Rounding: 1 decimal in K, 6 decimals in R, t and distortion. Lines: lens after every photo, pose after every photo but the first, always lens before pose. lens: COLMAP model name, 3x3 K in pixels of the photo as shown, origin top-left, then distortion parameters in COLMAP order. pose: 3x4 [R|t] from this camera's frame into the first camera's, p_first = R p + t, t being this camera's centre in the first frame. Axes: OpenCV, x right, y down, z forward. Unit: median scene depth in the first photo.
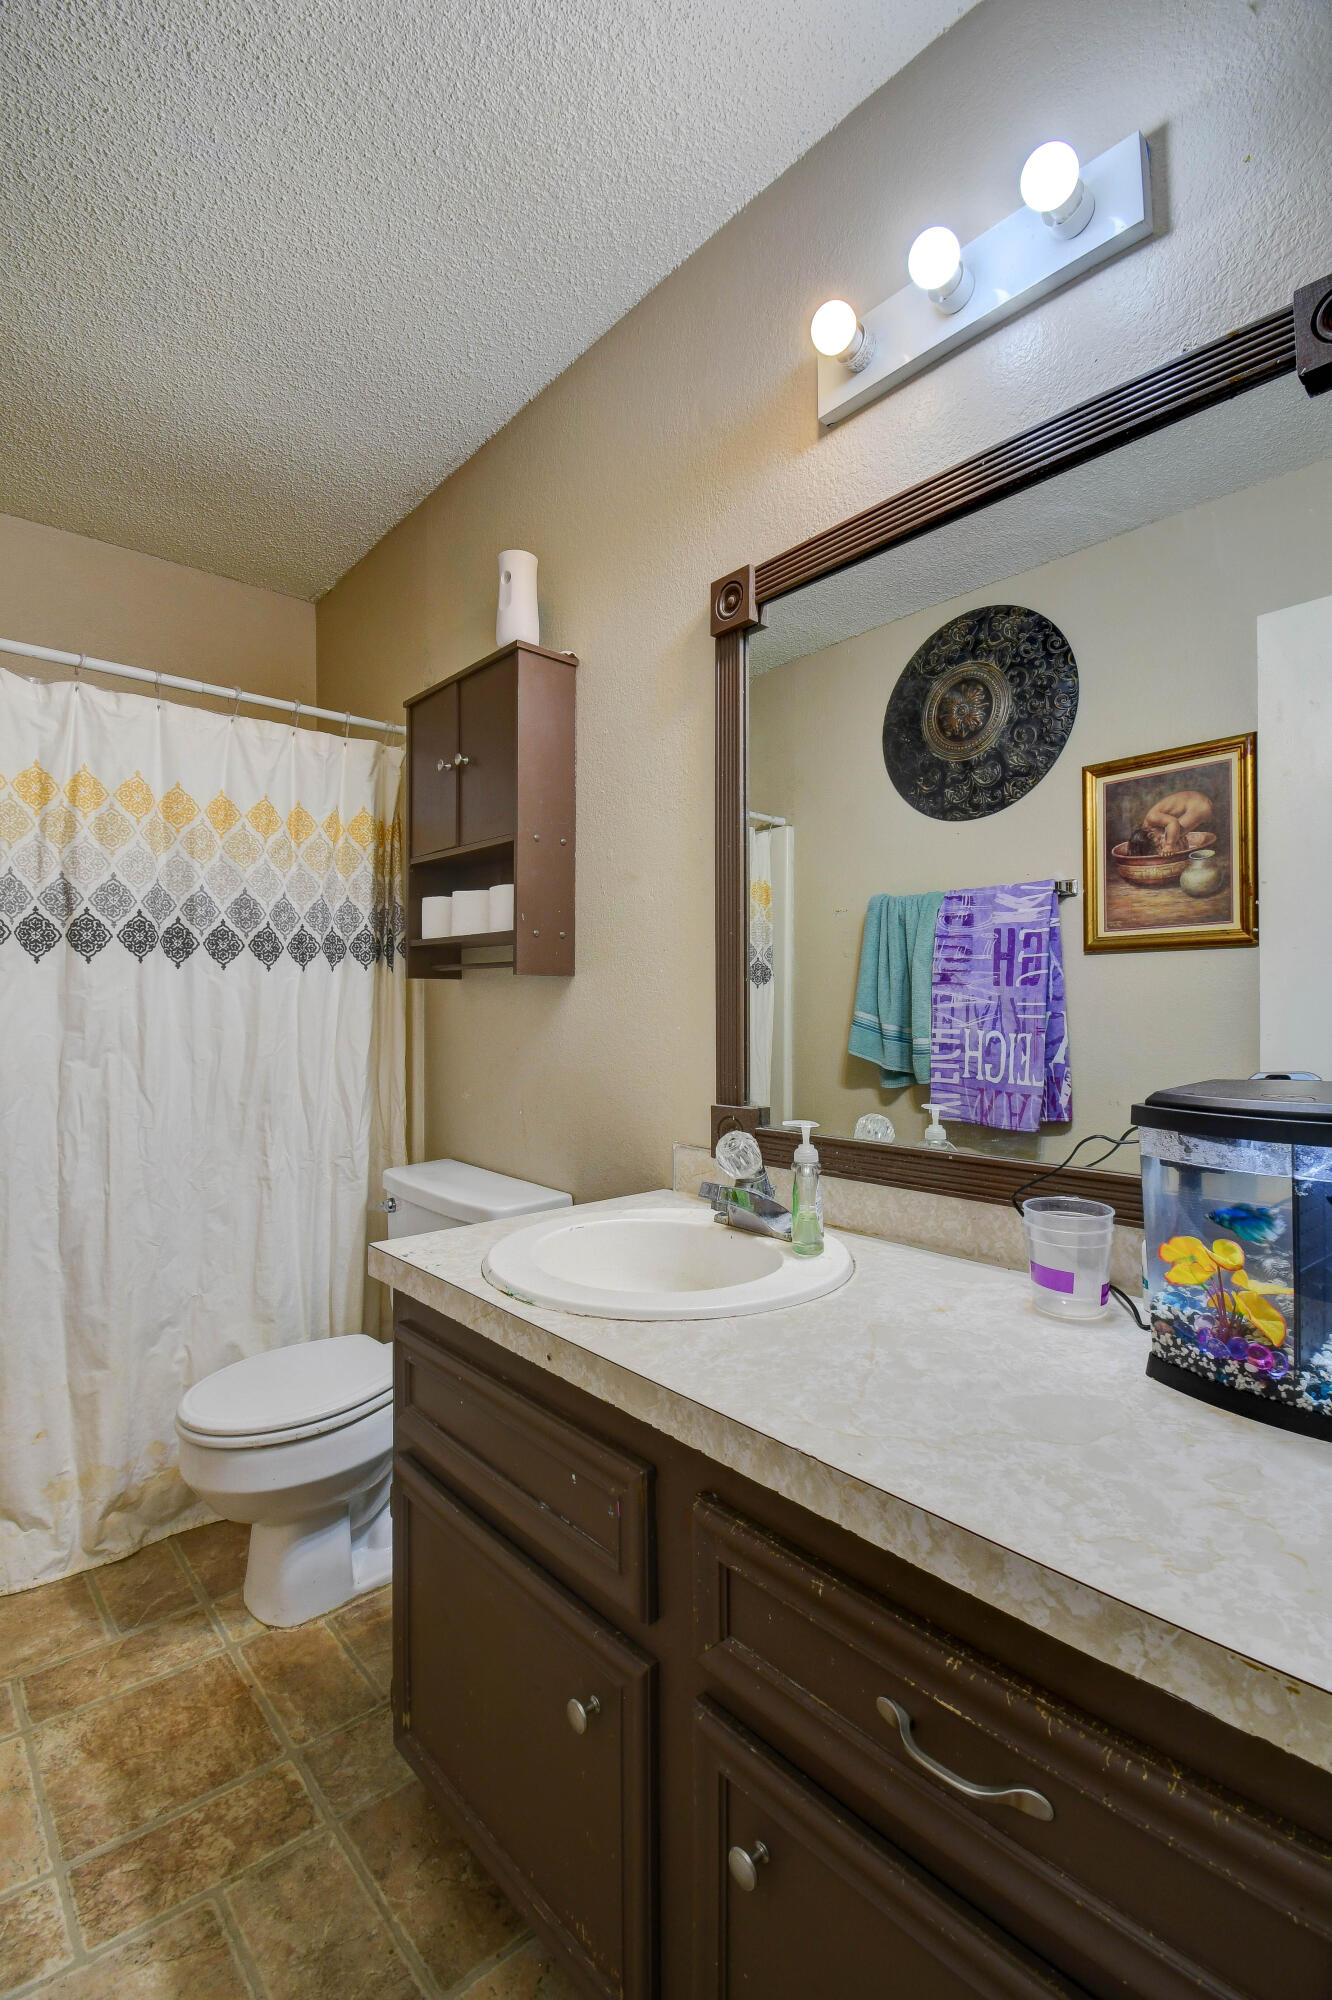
lens RADIAL K [[880.6, 0, 671.7], [0, 880.6, 1002.2], [0, 0, 1]] dist [0.014621, -0.021480]
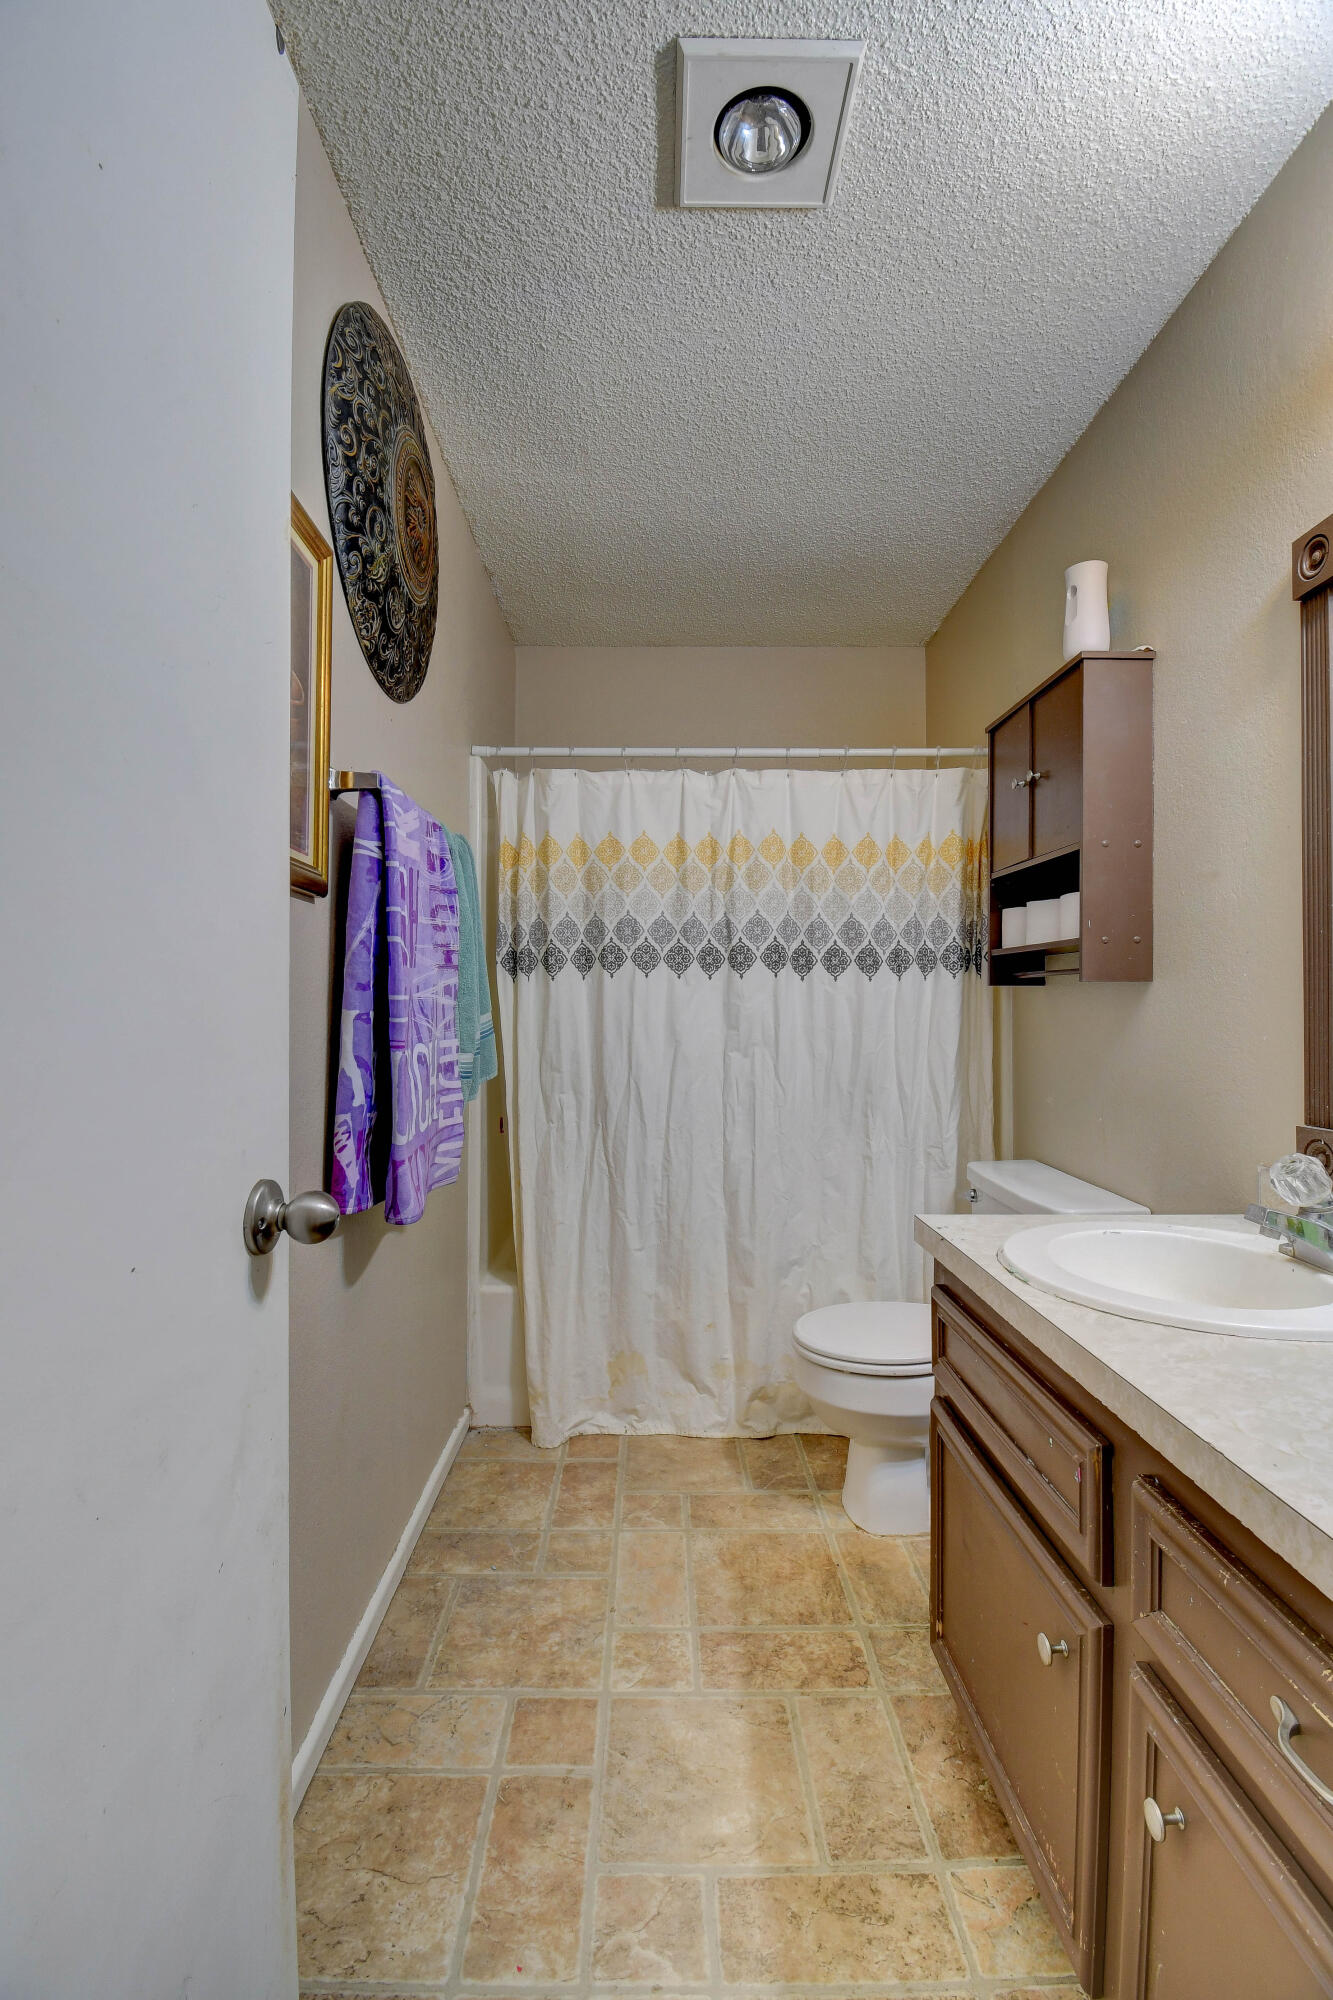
lens RADIAL K [[880.6, 0, 669.3], [0, 880.6, 1001.8], [0, 0, 1]] dist [0.014621, -0.021480]
pose [[0.756988, -0.003611, -0.653419, 0.125307], [0.001400, 0.999991, -0.003905, -0.004754], [0.653428, 0.002041, 0.756986, -0.075860]]
